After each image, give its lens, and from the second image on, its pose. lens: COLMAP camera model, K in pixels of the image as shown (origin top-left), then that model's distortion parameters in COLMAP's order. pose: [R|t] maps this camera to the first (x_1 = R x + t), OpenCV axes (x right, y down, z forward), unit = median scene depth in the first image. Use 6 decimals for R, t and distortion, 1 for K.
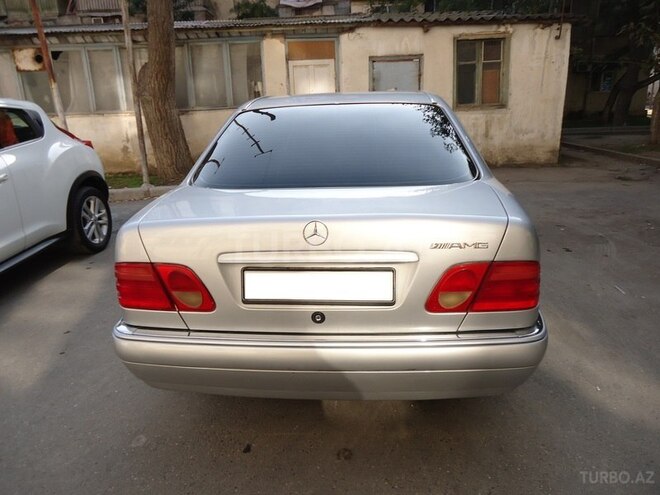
lens RADIAL K [[488.3, 0, 331.8], [0, 488.3, 246.0], [0, 0, 1]] dist [-0.008727, 0.009467]
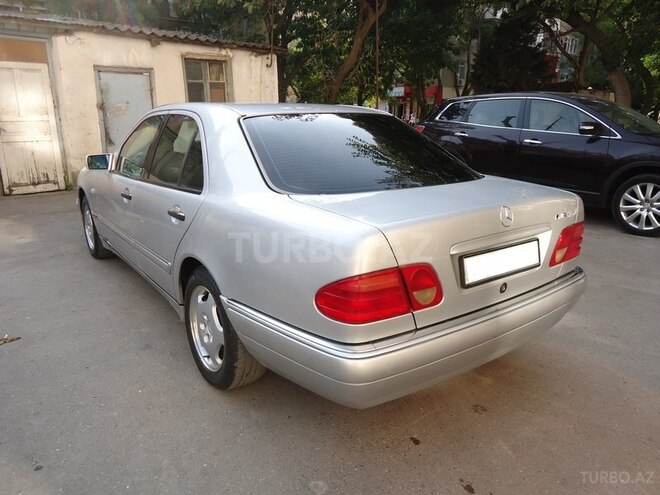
lens RADIAL K [[488.3, 0, 333.5], [0, 488.3, 245.8], [0, 0, 1]] dist [-0.008727, 0.009467]
pose [[0.749555, -0.135954, 0.647830, -0.218039], [0.161592, 0.986653, 0.020095, -0.009304], [-0.641916, 0.089621, 0.761520, 0.068712]]
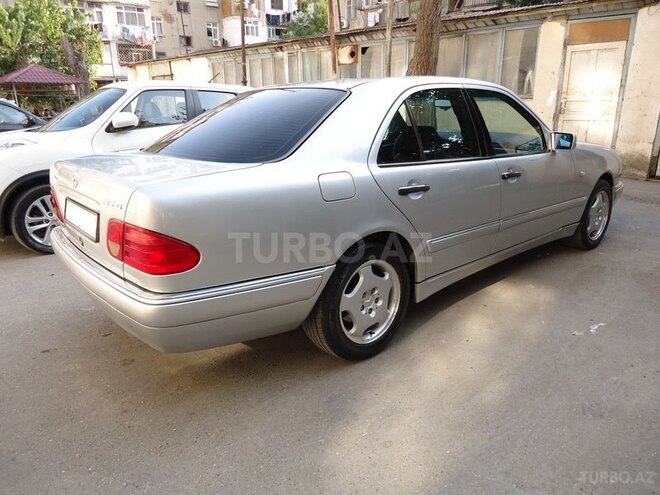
lens RADIAL K [[488.3, 0, 327.2], [0, 488.3, 249.7], [0, 0, 1]] dist [-0.008727, 0.009467]
pose [[0.711062, 0.228842, -0.664847, 0.276738], [-0.213551, 0.971177, 0.105886, -0.024845], [0.669915, 0.066687, 0.739436, 0.089418]]
